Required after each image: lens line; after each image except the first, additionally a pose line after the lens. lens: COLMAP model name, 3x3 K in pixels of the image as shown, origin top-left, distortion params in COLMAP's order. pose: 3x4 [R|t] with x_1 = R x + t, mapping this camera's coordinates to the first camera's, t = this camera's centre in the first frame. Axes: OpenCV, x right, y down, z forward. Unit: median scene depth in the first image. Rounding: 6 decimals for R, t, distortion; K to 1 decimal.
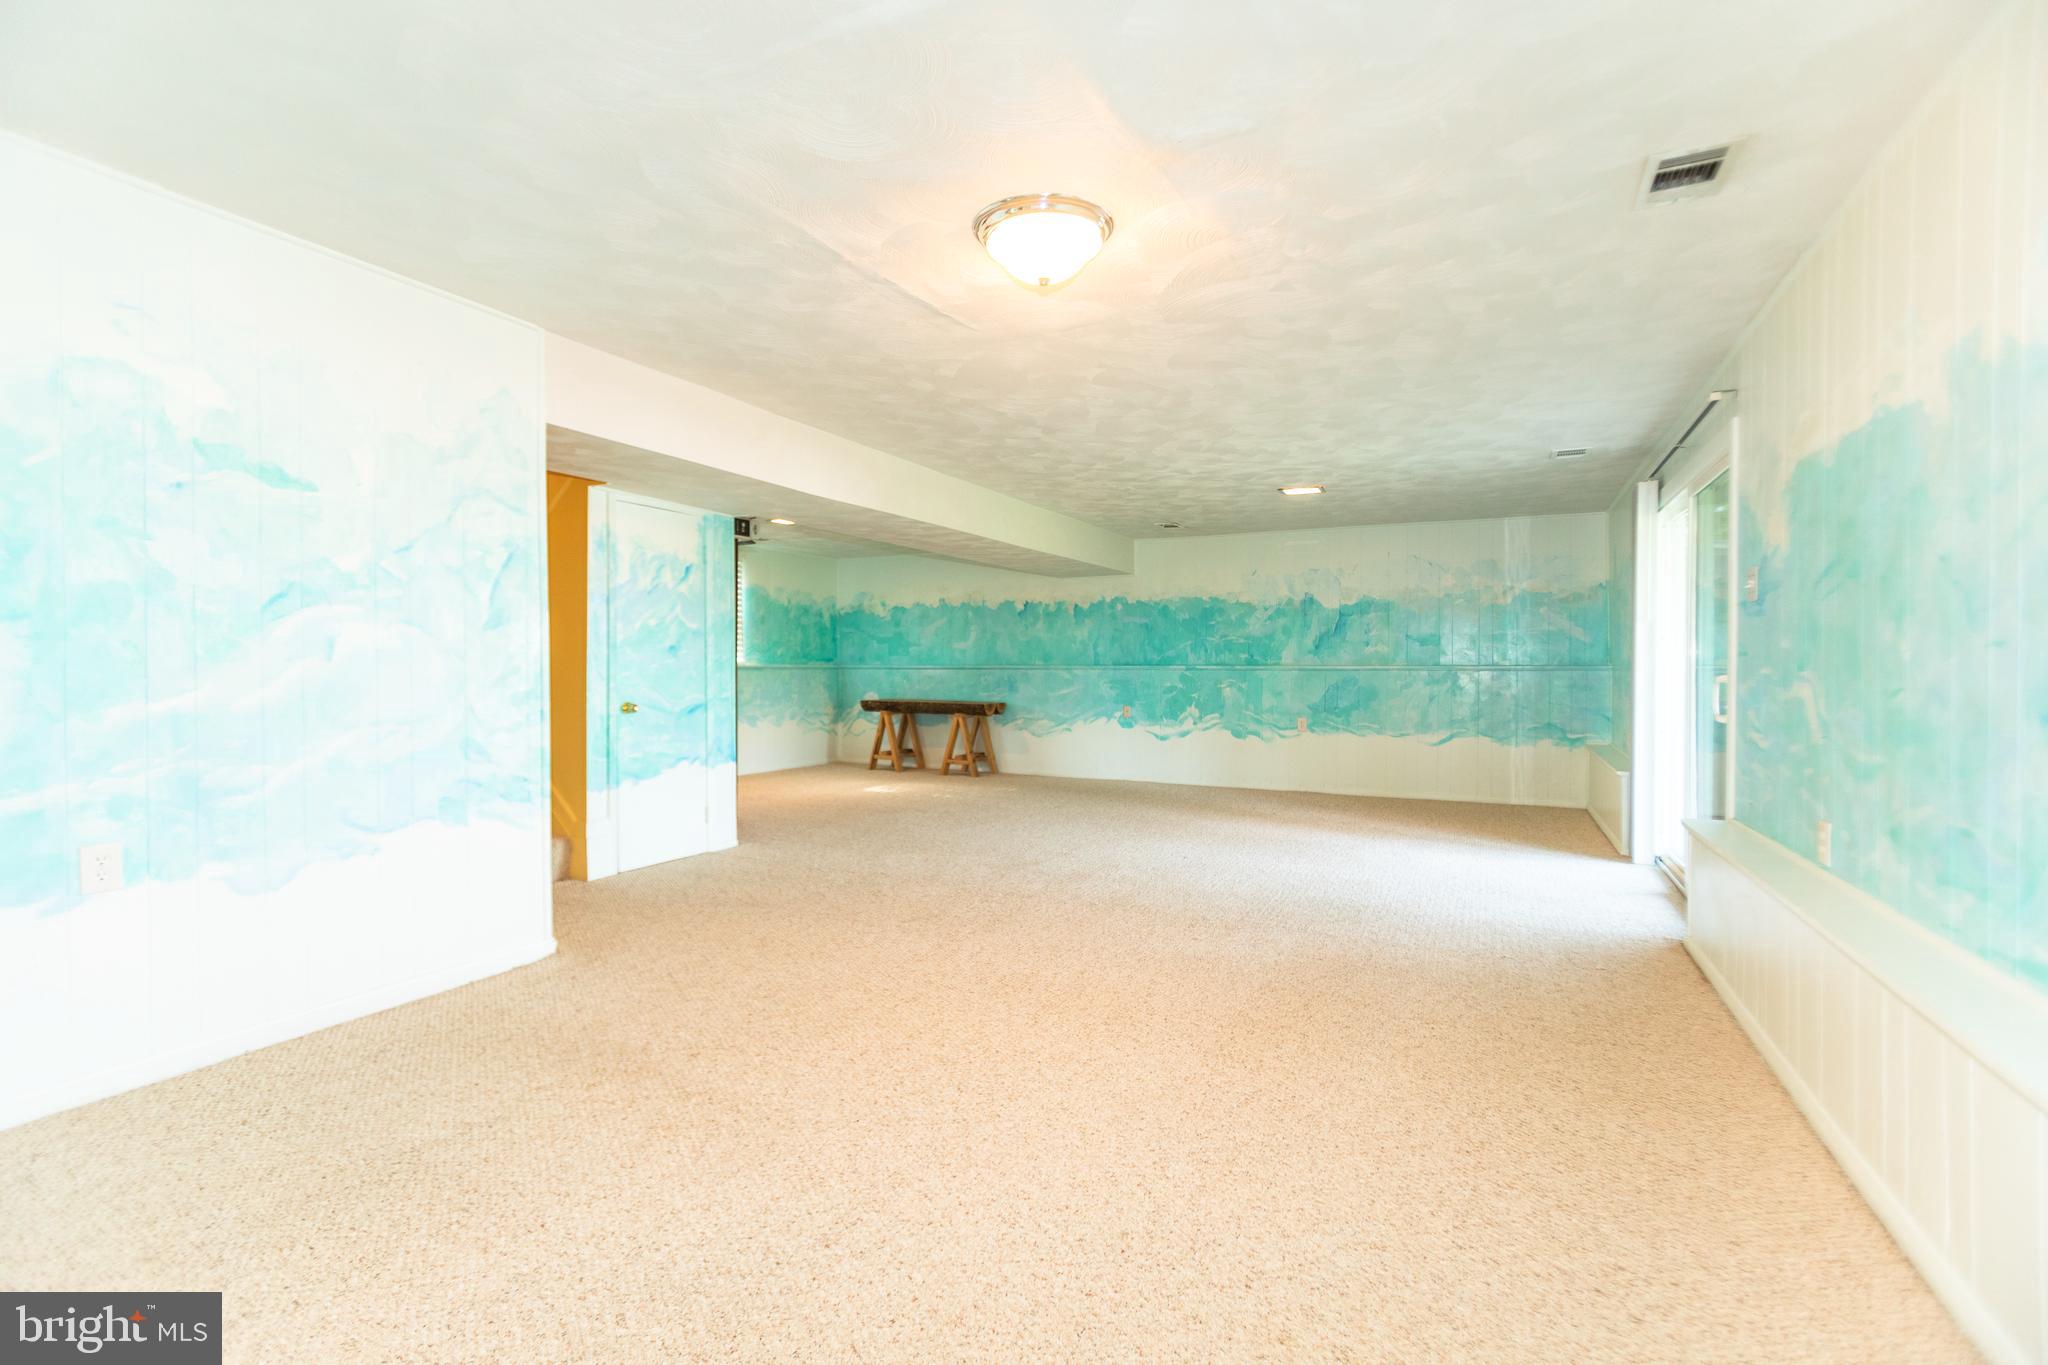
lens RADIAL K [[922.1, 0, 1024.0], [0, 922.1, 682.5], [0, 0, 1]] dist [-0.051407, 0.018984]
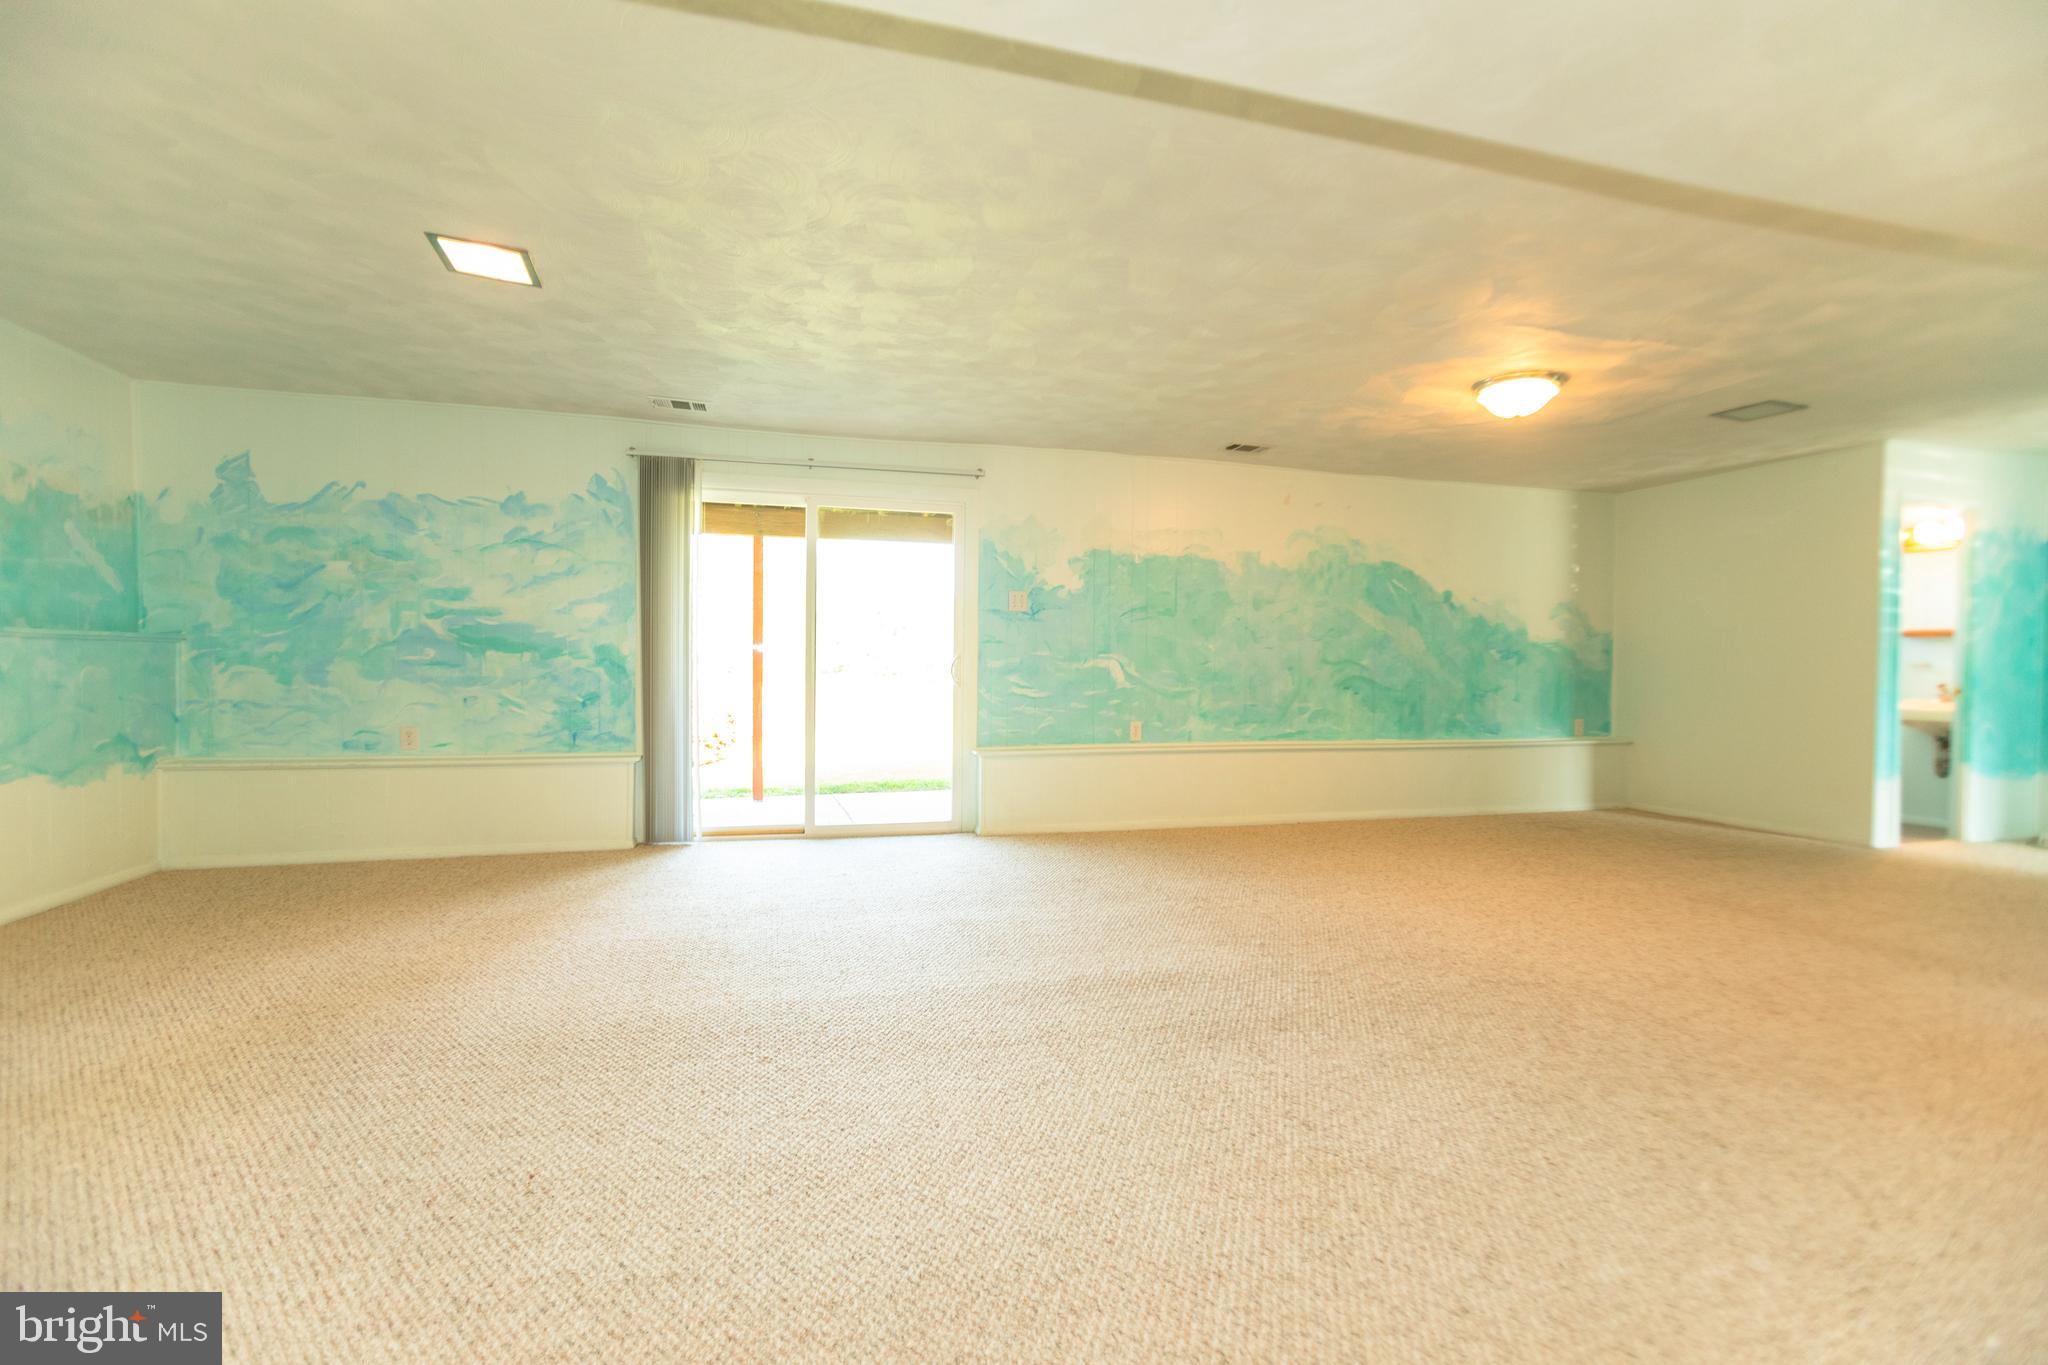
lens RADIAL K [[923.7, 0, 1014.5], [0, 923.7, 683.2], [0, 0, 1]] dist [-0.020838, 0.007362]
pose [[-0.676782, -0.021211, 0.735878, -0.370084], [0.002248, 0.999521, 0.030877, -0.004952], [-0.736180, 0.022551, -0.676409, 1.753708]]
